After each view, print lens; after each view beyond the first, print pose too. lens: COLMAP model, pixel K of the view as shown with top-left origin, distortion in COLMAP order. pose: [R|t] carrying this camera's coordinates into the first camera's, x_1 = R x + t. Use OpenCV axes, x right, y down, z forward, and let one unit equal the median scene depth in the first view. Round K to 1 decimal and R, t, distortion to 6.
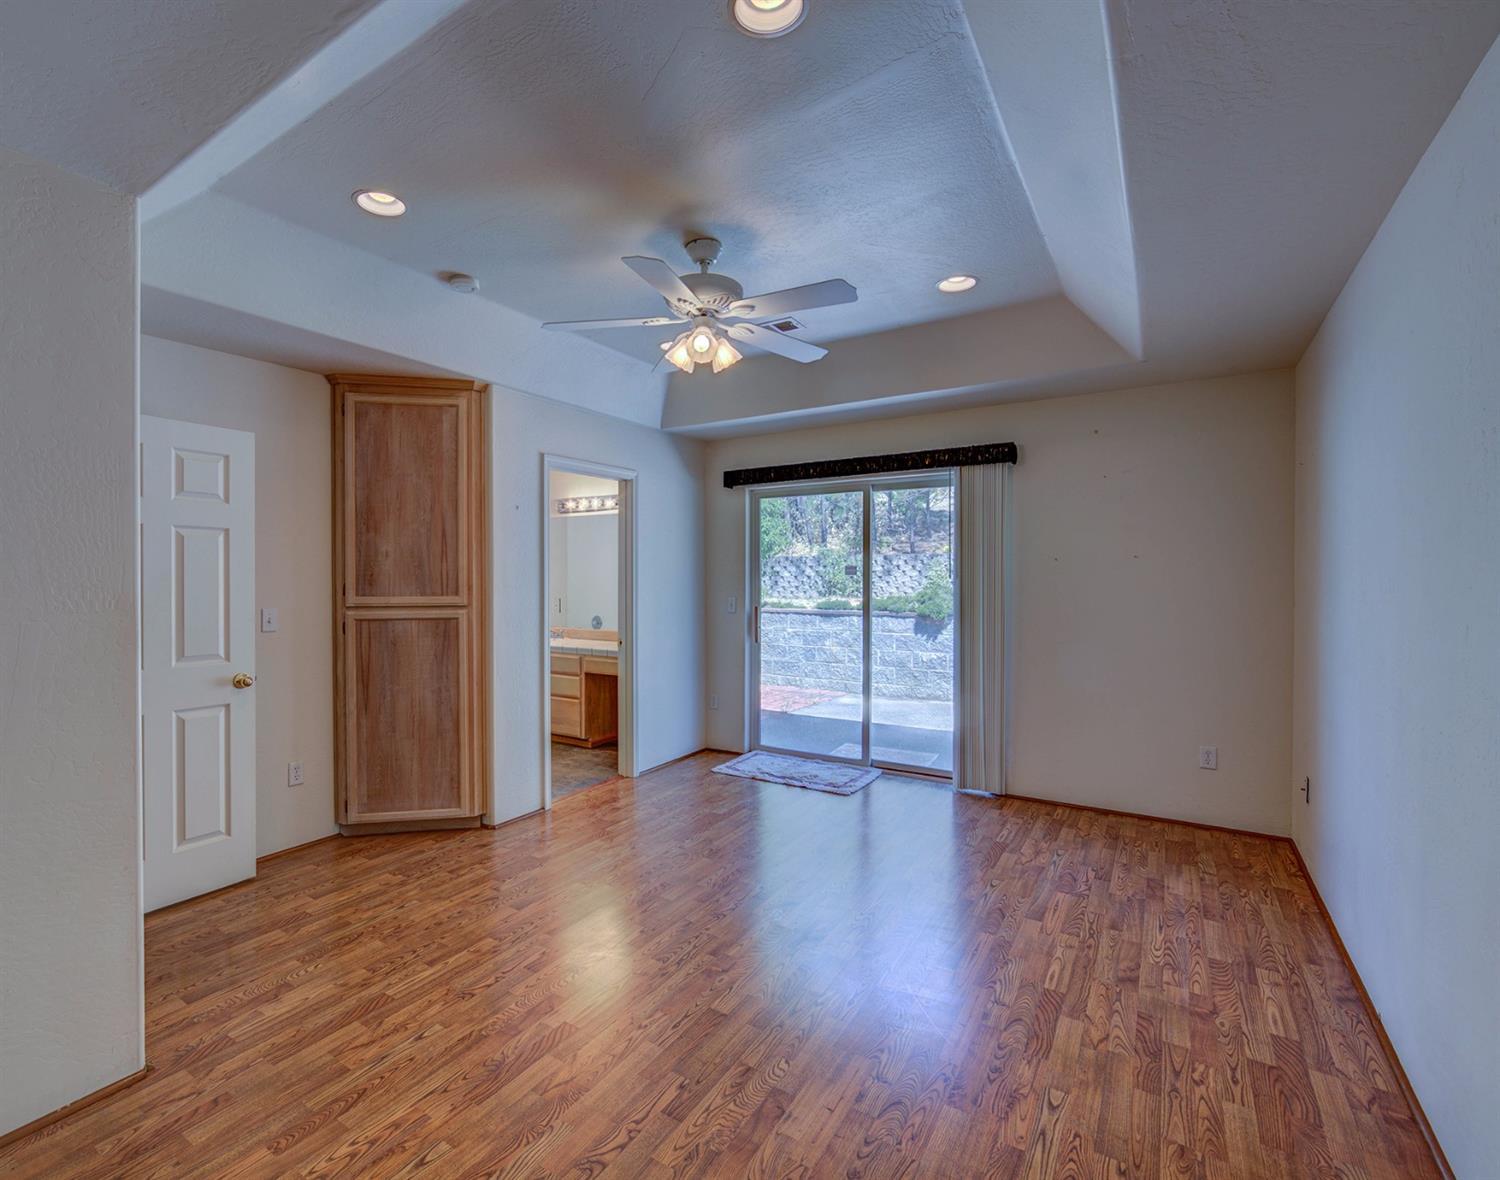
lens RADIAL K [[675.8, 0, 750.0], [0, 675.8, 590.0], [0, 0, 1]] dist [0.000451, 0.000225]
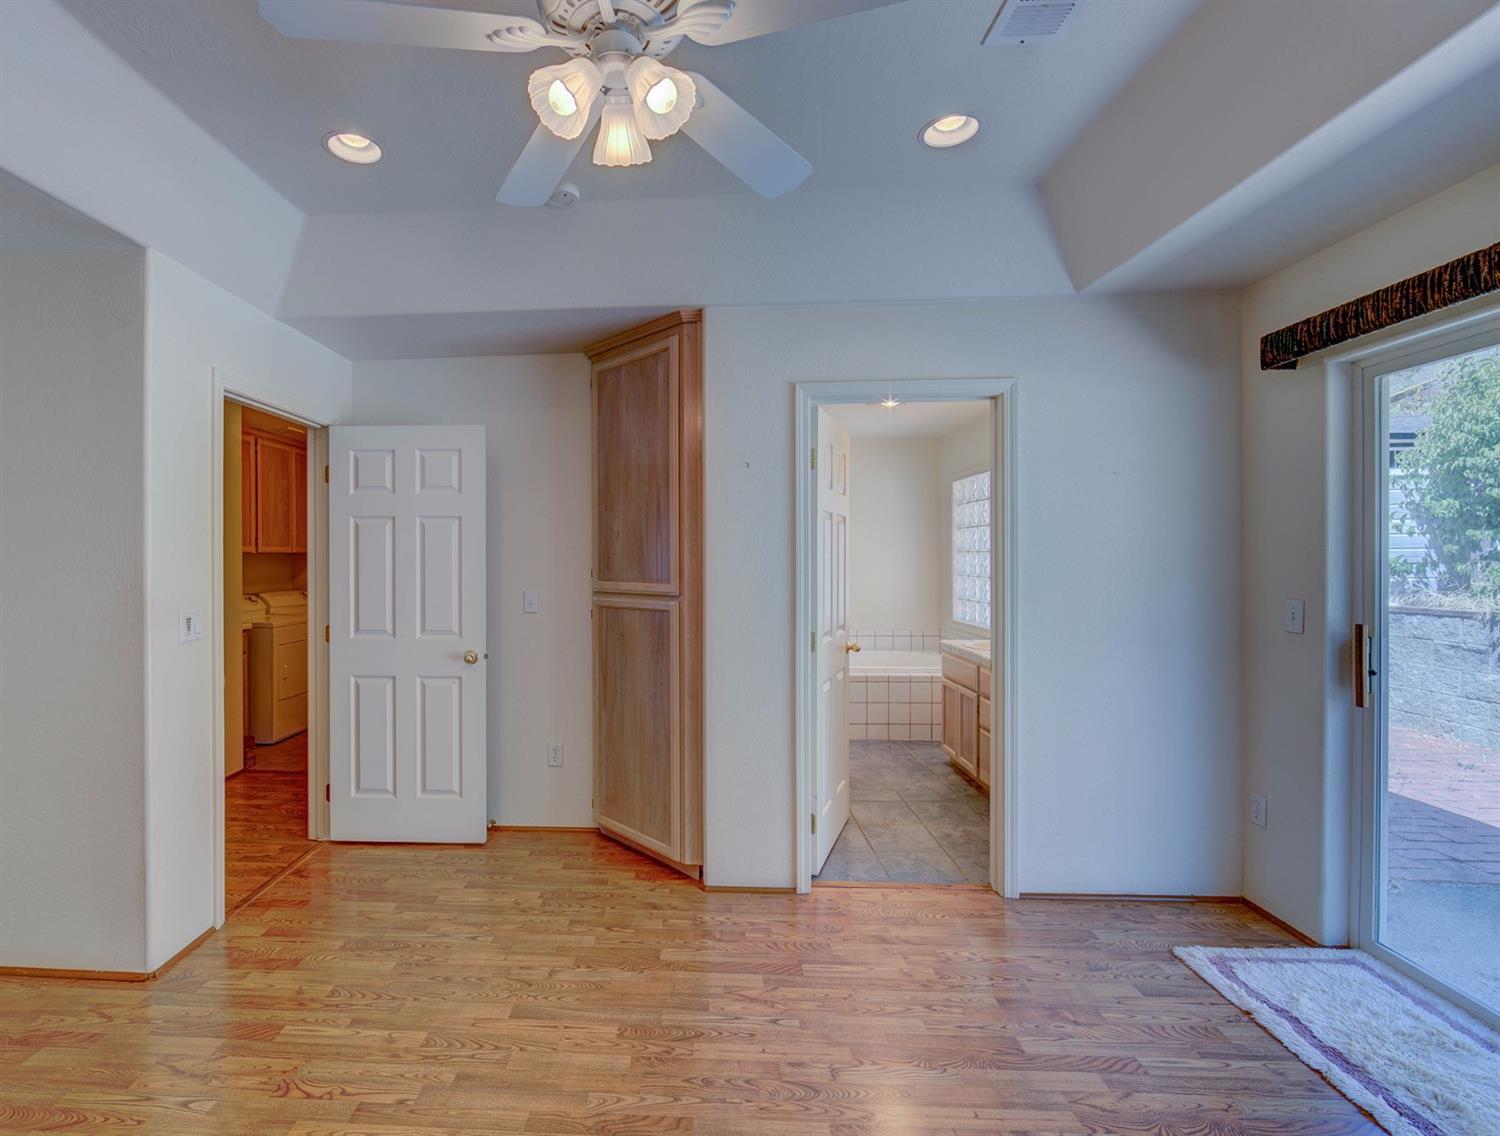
lens RADIAL K [[705.5, 0, 750.1], [0, 705.5, 563.3], [0, 0, 1]] dist [-0.005143, -0.000300]
pose [[0.468940, 0.007281, -0.883200, 0.362688], [-0.012167, 0.999924, 0.001783, -0.018302], [0.883146, 0.009910, 0.468993, 0.702537]]
